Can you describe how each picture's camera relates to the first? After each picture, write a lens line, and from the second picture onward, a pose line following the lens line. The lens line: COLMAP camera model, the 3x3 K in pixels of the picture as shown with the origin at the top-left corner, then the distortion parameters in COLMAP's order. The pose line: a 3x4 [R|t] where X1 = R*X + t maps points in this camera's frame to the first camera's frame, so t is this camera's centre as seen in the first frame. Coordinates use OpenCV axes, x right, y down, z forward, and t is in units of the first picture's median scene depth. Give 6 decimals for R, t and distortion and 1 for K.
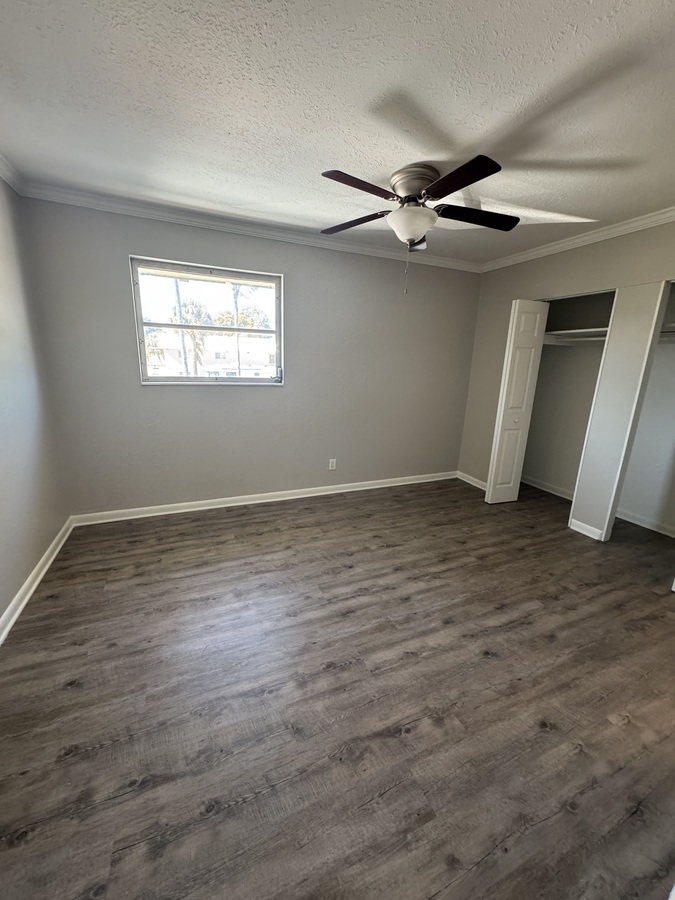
lens RADIAL K [[358.7, 0, 336.3], [0, 358.7, 449.7], [0, 0, 1]] dist [-0.002563, 0.000222]
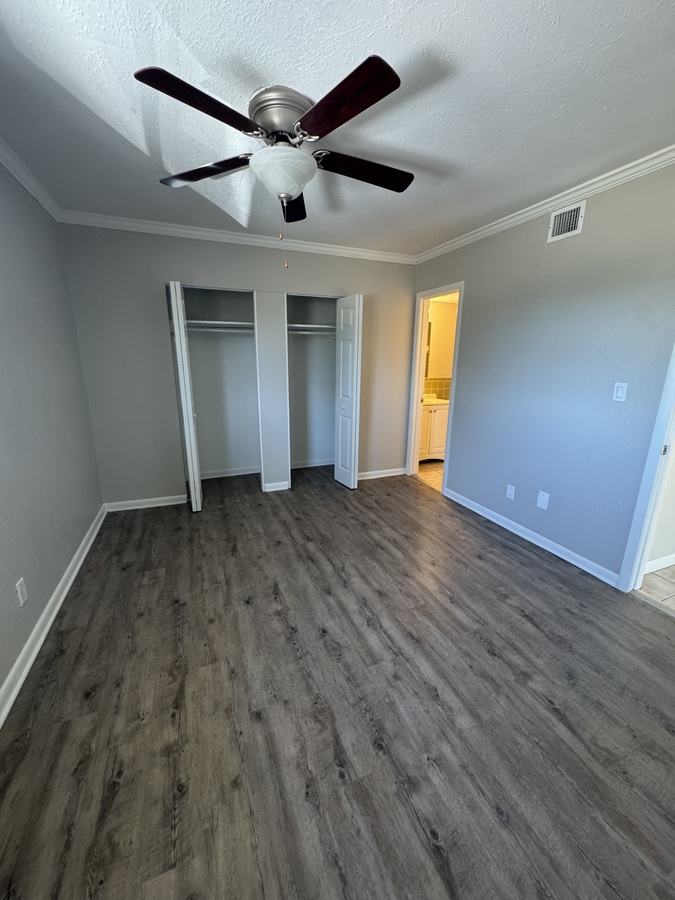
lens RADIAL K [[358.7, 0, 336.3], [0, 358.7, 449.7], [0, 0, 1]] dist [-0.002563, 0.000222]
pose [[0.012262, -0.278175, 0.960452, -0.558467], [0.235528, 0.934302, 0.267594, -0.218758], [-0.971790, 0.222932, 0.076974, 0.800039]]
